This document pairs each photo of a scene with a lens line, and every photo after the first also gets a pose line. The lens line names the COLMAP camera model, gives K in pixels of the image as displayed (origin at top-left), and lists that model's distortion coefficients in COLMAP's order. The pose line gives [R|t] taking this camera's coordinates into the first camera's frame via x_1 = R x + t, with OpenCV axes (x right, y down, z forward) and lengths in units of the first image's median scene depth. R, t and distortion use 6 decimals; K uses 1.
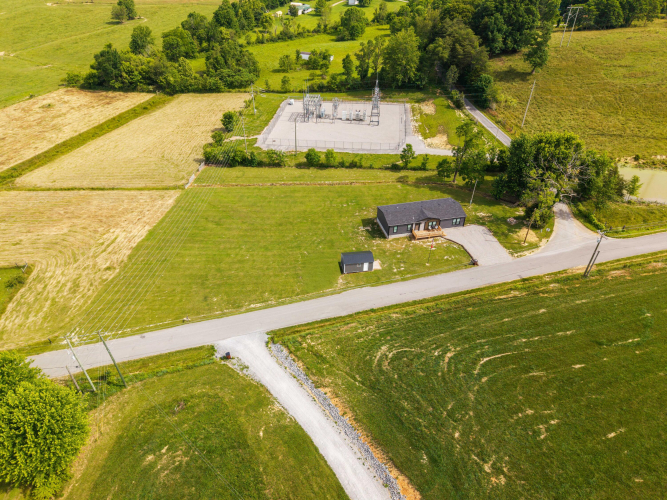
lens RADIAL K [[446.4, 0, 331.5], [0, 446.4, 253.3], [0, 0, 1]] dist [0.018495, -0.017347]
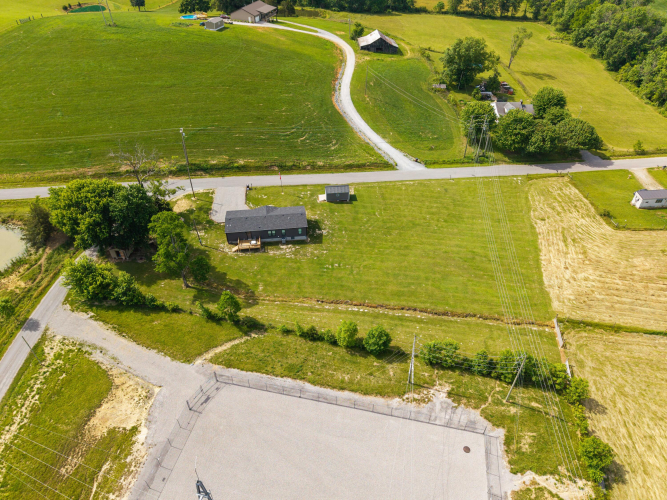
lens RADIAL K [[446.4, 0, 331.5], [0, 446.4, 253.3], [0, 0, 1]] dist [0.018495, -0.017347]
pose [[-0.996388, -0.058626, 0.061426, -0.013942], [0.045438, 0.242993, 0.968963, -1.104919], [-0.071732, 0.968255, -0.239451, 1.379873]]
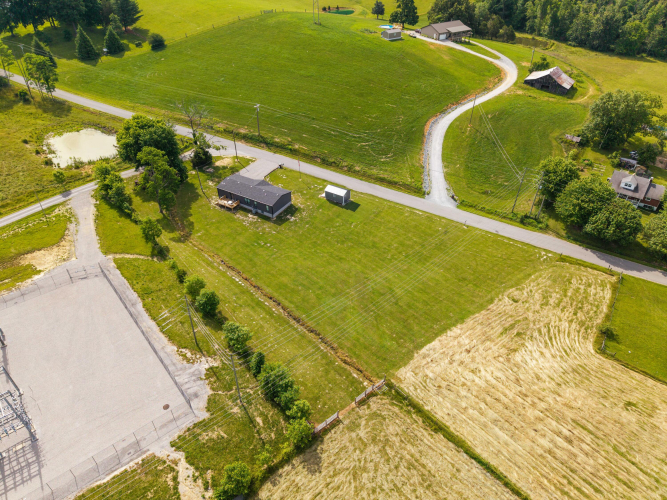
lens RADIAL K [[446.4, 0, 331.5], [0, 446.4, 253.3], [0, 0, 1]] dist [0.018495, -0.017347]
pose [[-0.728728, -0.421560, 0.539669, -0.676476], [0.402317, 0.374175, 0.835544, -0.969001], [-0.554162, 0.826003, -0.103071, 1.208499]]
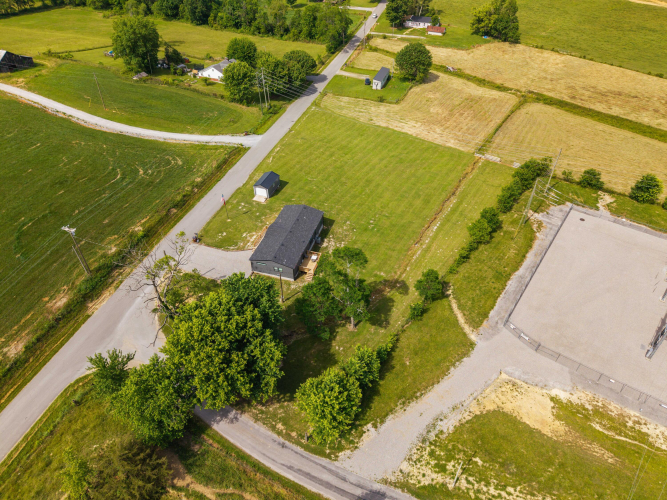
lens RADIAL K [[446.4, 0, 331.5], [0, 446.4, 253.3], [0, 0, 1]] dist [0.018495, -0.017347]
pose [[-0.486788, 0.562392, -0.668395, 0.788404], [-0.523736, 0.424478, 0.738593, -0.786990], [0.699098, 0.709601, 0.087914, 1.064360]]
